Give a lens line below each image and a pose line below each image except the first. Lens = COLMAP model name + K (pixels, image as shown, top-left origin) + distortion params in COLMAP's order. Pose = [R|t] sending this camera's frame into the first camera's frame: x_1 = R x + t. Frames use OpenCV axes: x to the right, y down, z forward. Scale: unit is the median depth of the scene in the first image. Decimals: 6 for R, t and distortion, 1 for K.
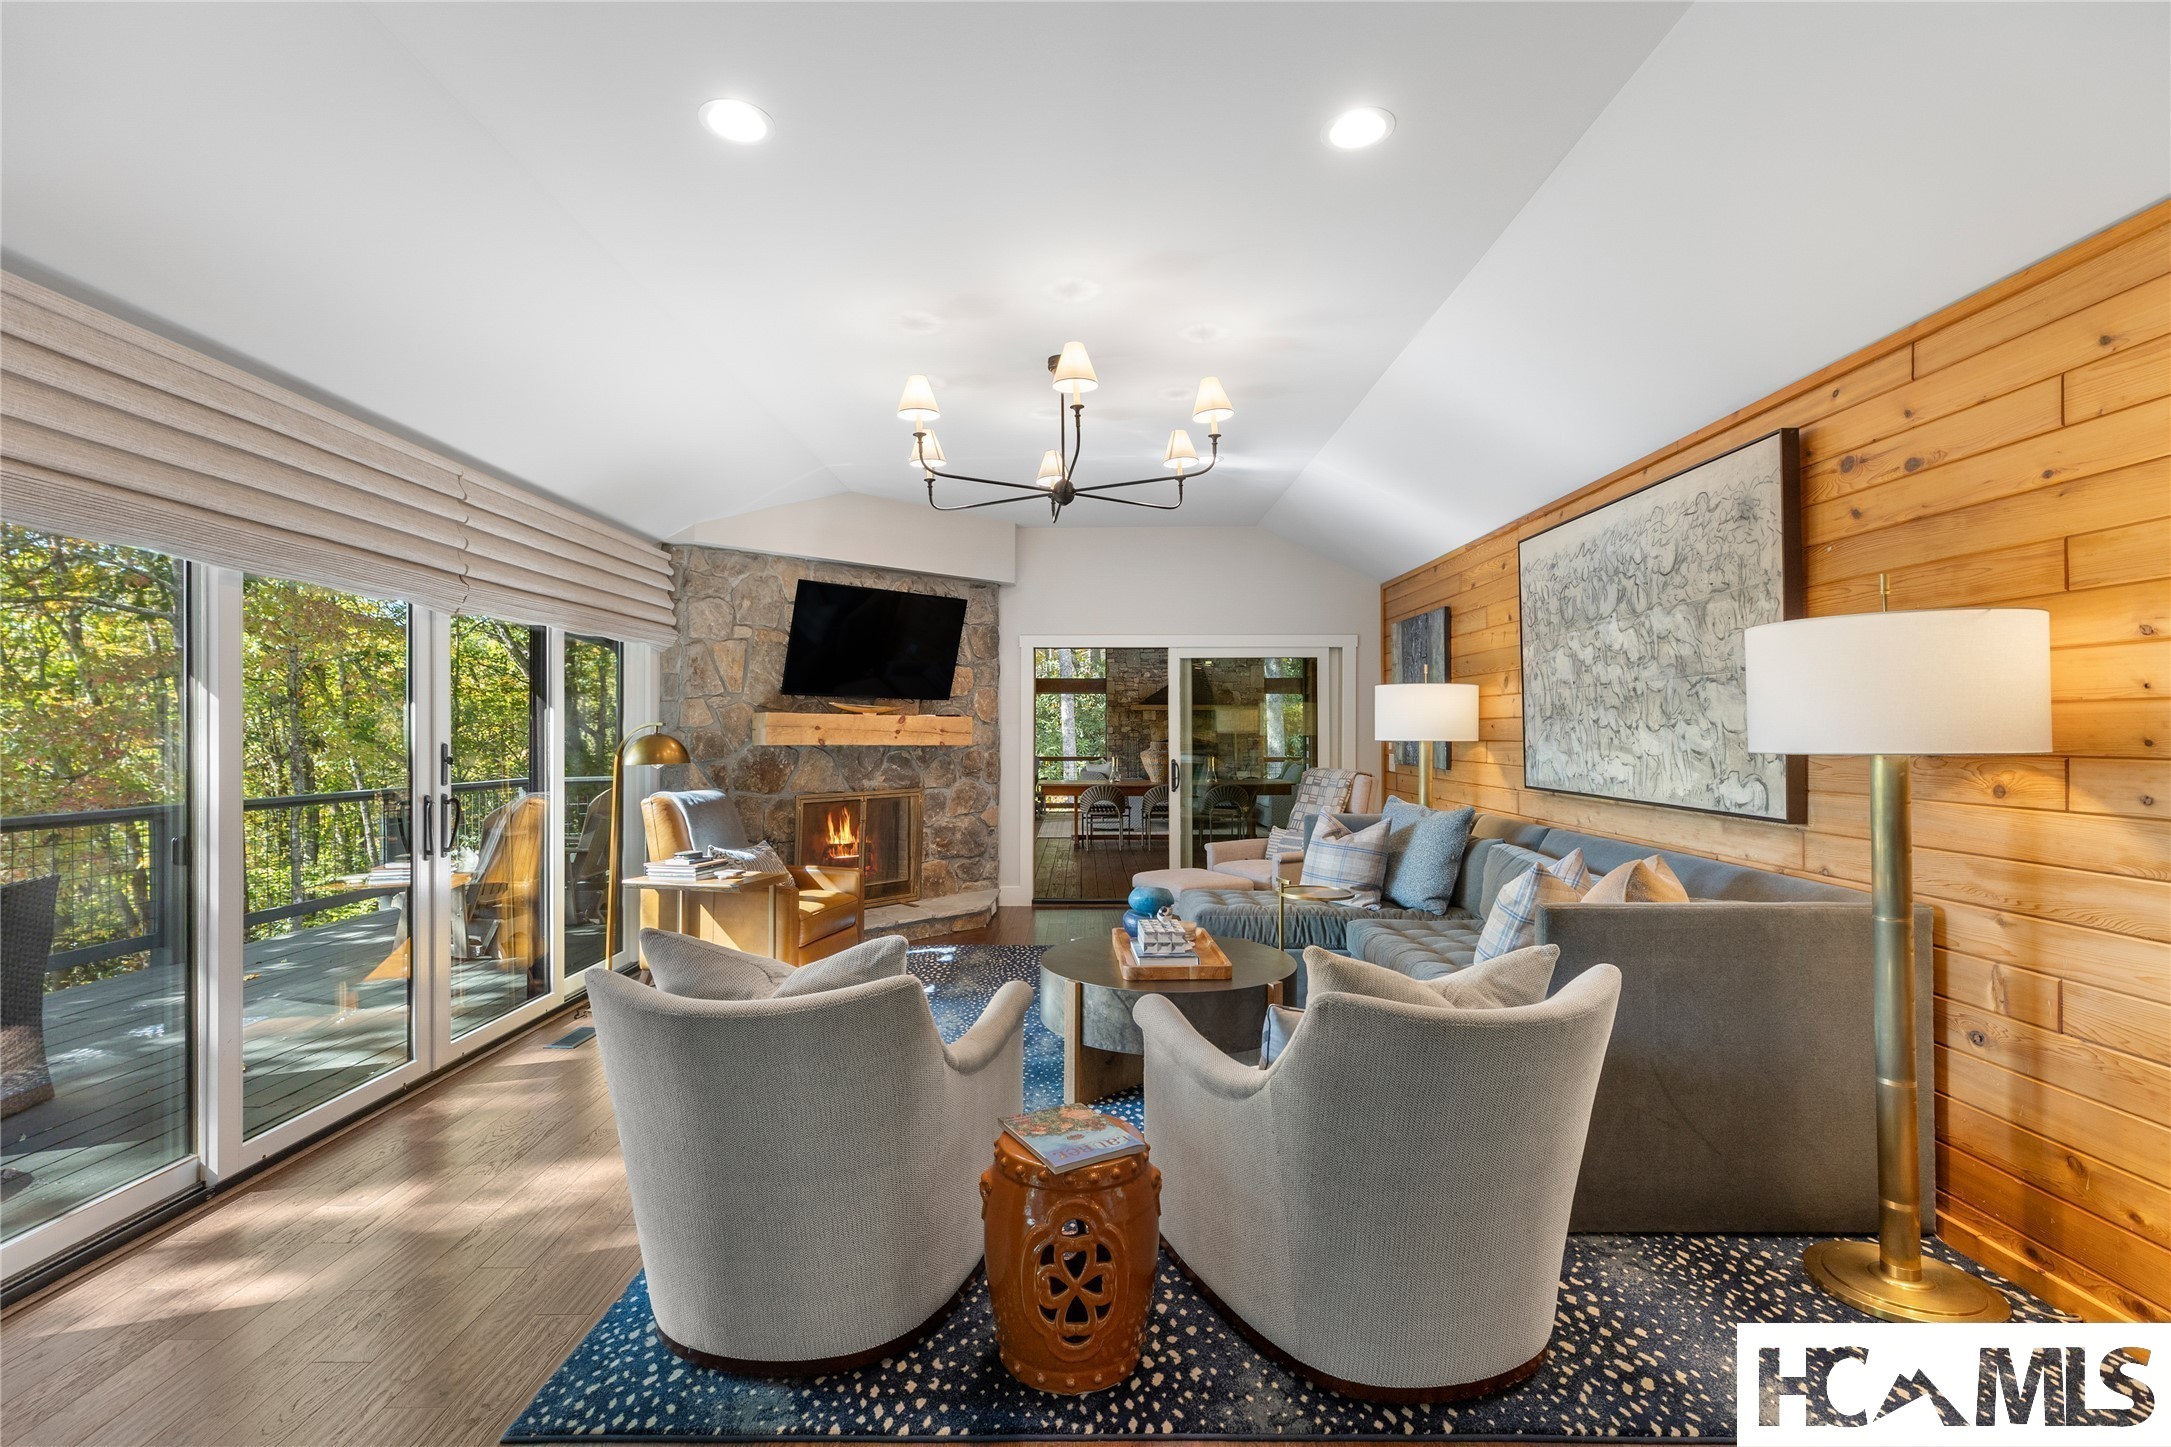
lens RADIAL K [[974.9, 0, 1083.2], [0, 974.9, 721.9], [0, 0, 1]] dist [0.007653, -0.000676]
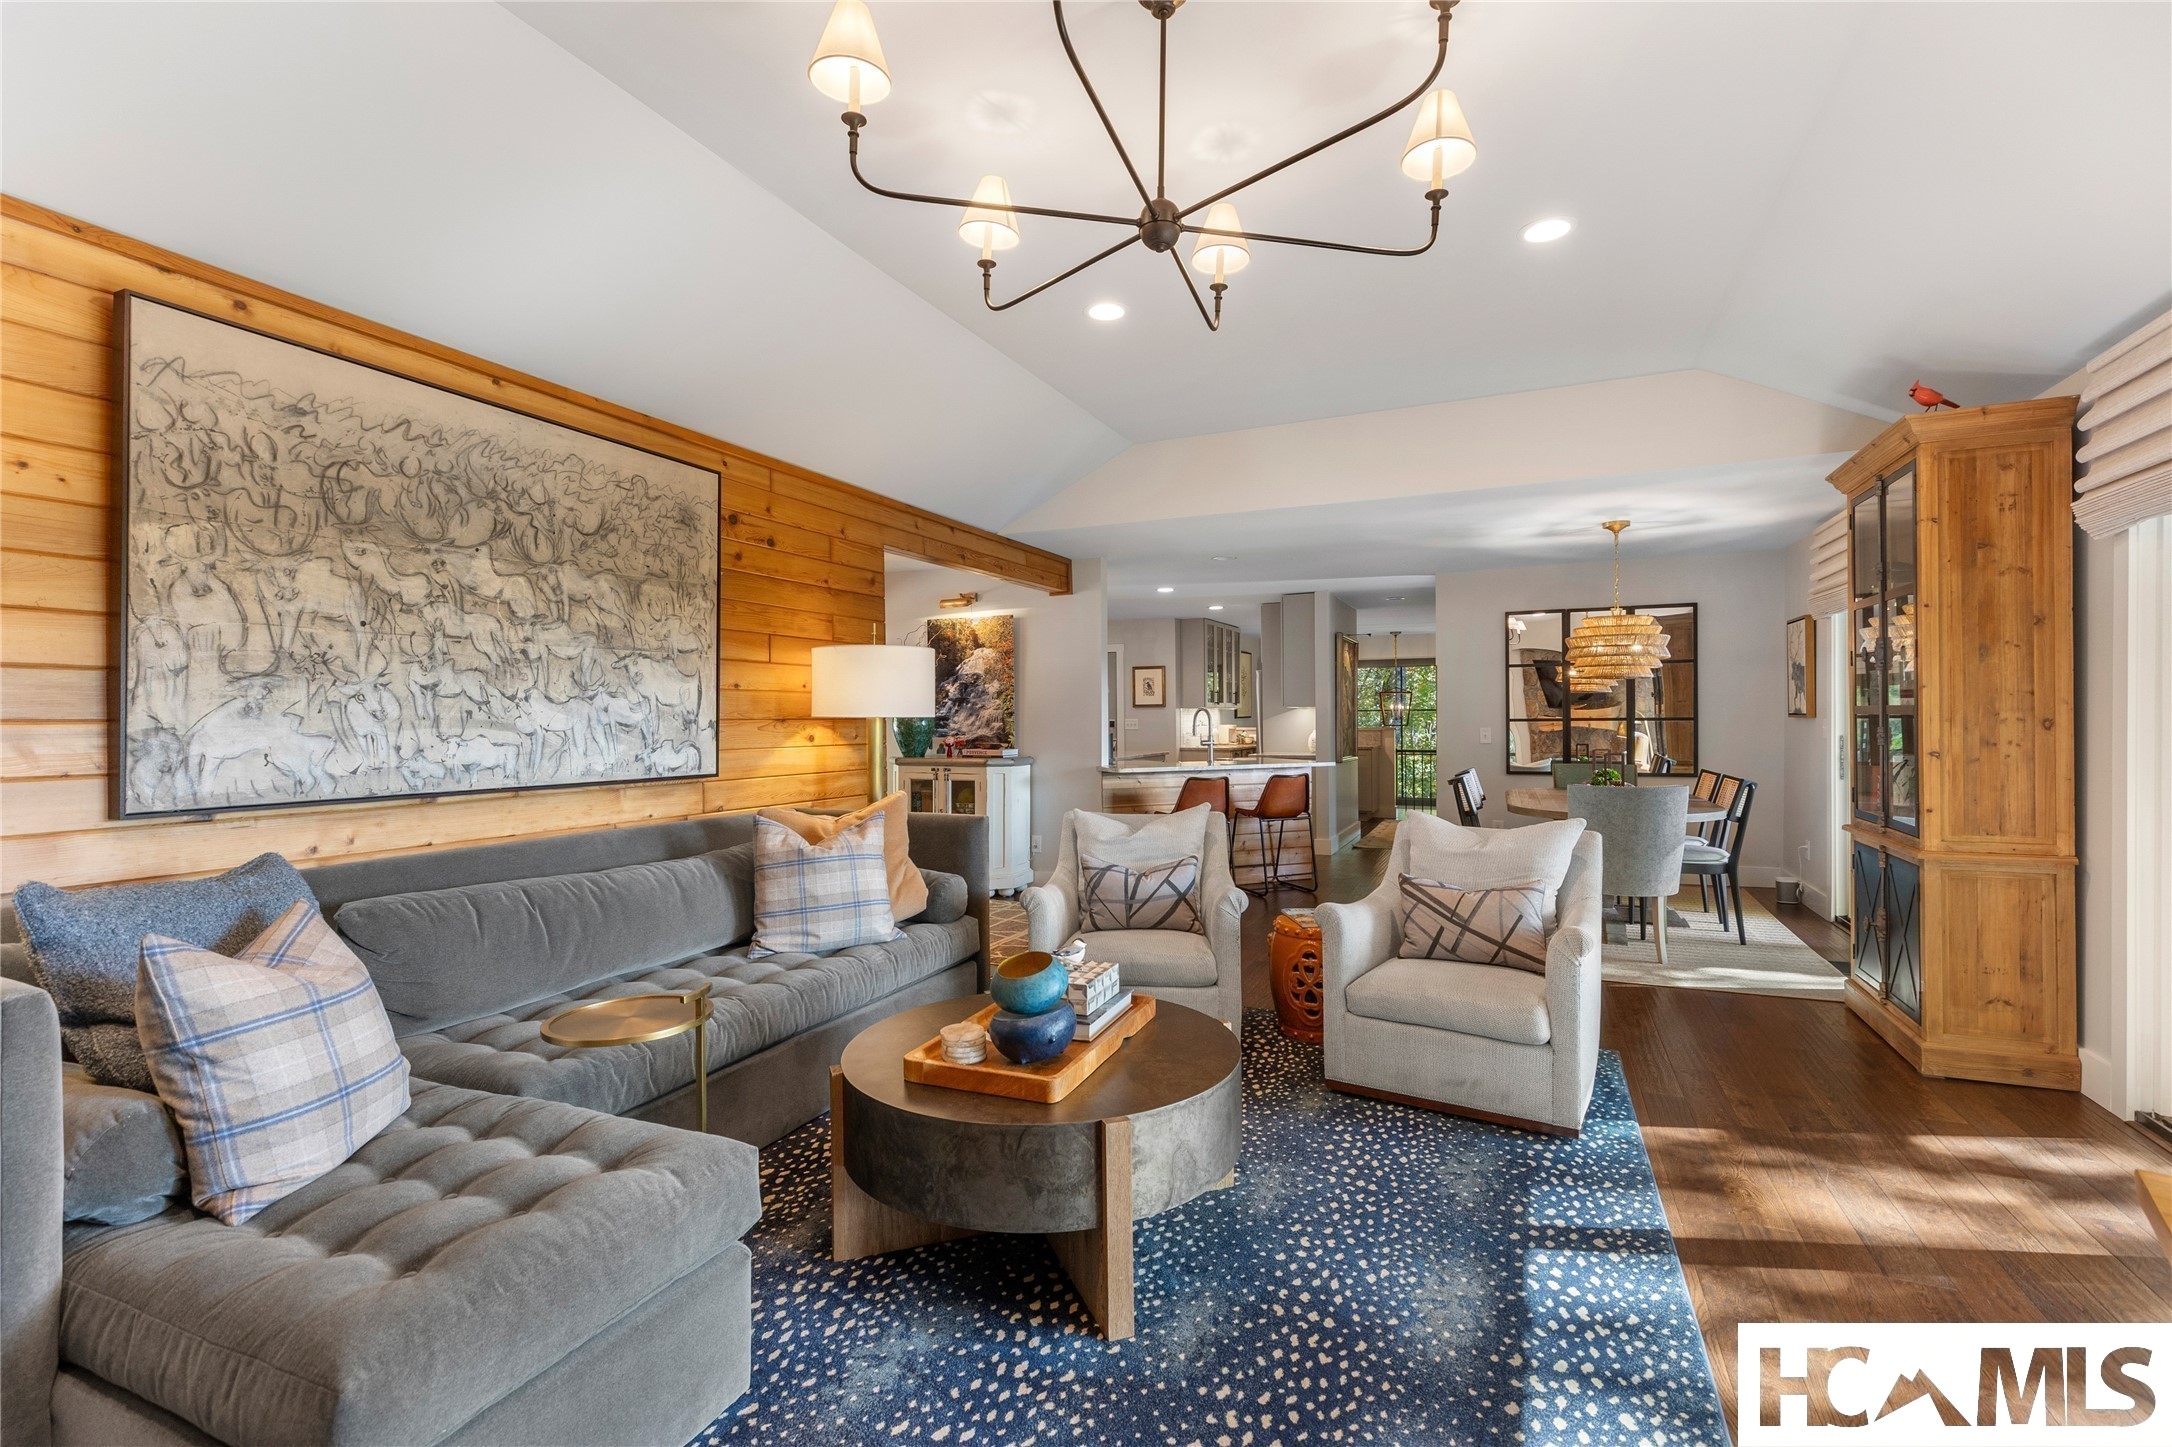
lens RADIAL K [[975.3, 0, 1090.8], [0, 975.3, 717.4], [0, 0, 1]] dist [0.007653, -0.000676]
pose [[-0.913770, 0.010352, 0.406101, -0.194040], [0.006435, 0.999919, -0.011009, 0.032241], [-0.406182, -0.007447, -0.913762, 1.481562]]
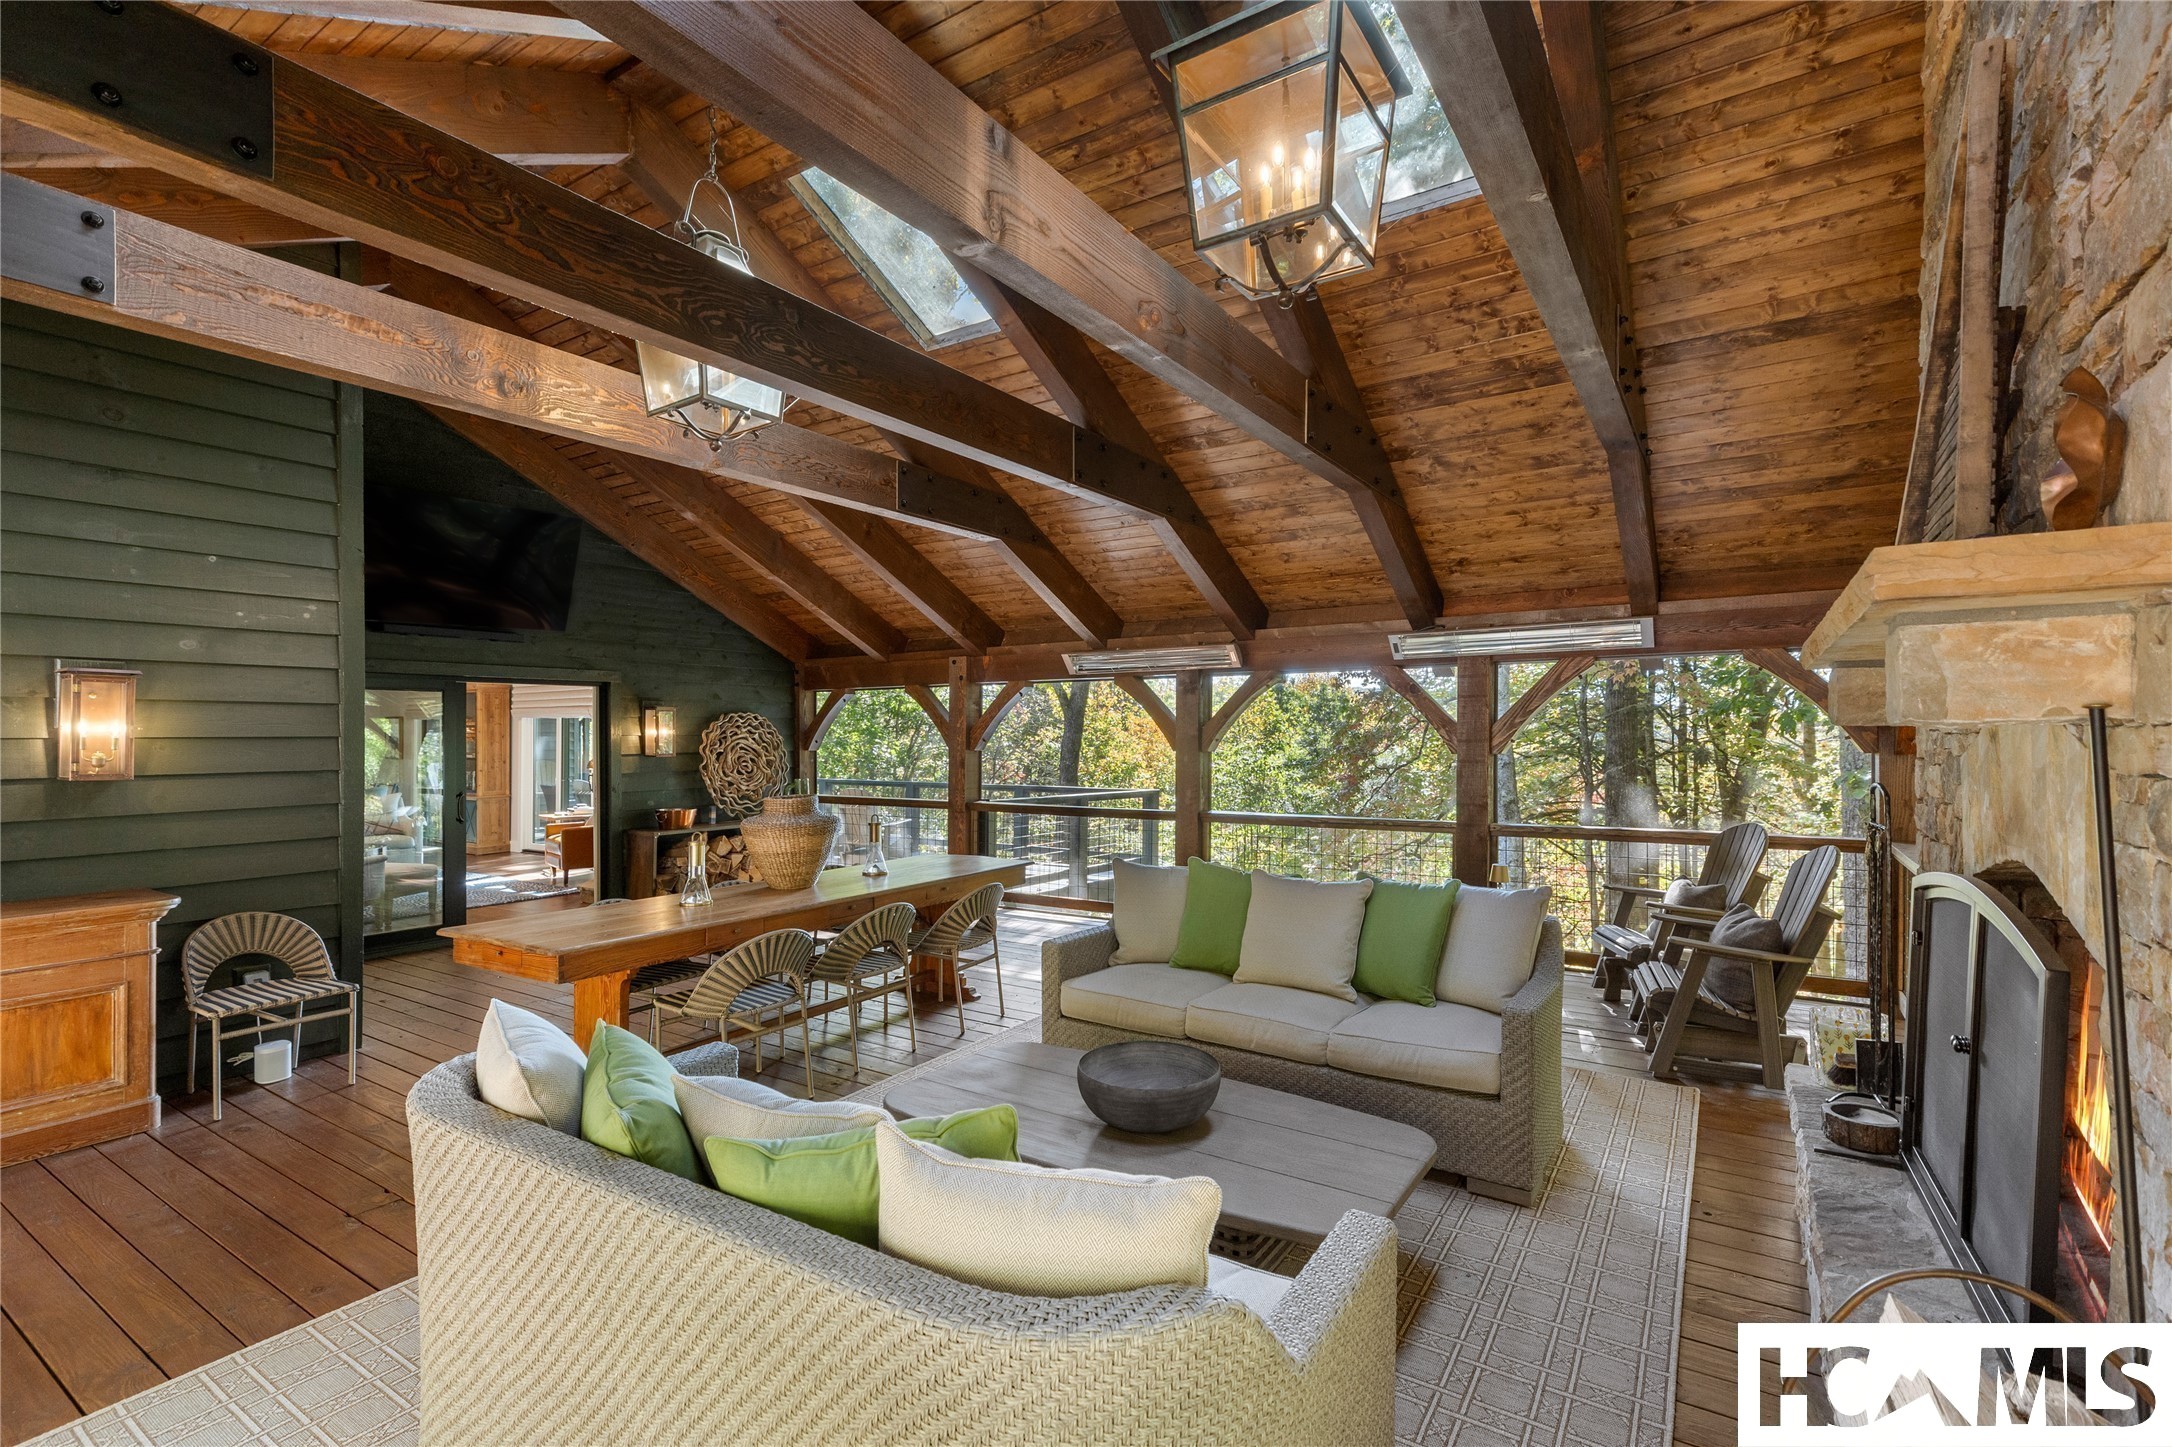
lens RADIAL K [[975.3, 0, 1093.9], [0, 975.3, 728.5], [0, 0, 1]] dist [0.007653, -0.000676]
pose [[-0.543040, -0.004284, -0.839696, 1.098815], [0.016034, 0.999752, -0.015470, 0.001783], [0.839554, -0.021865, -0.542837, 3.871595]]
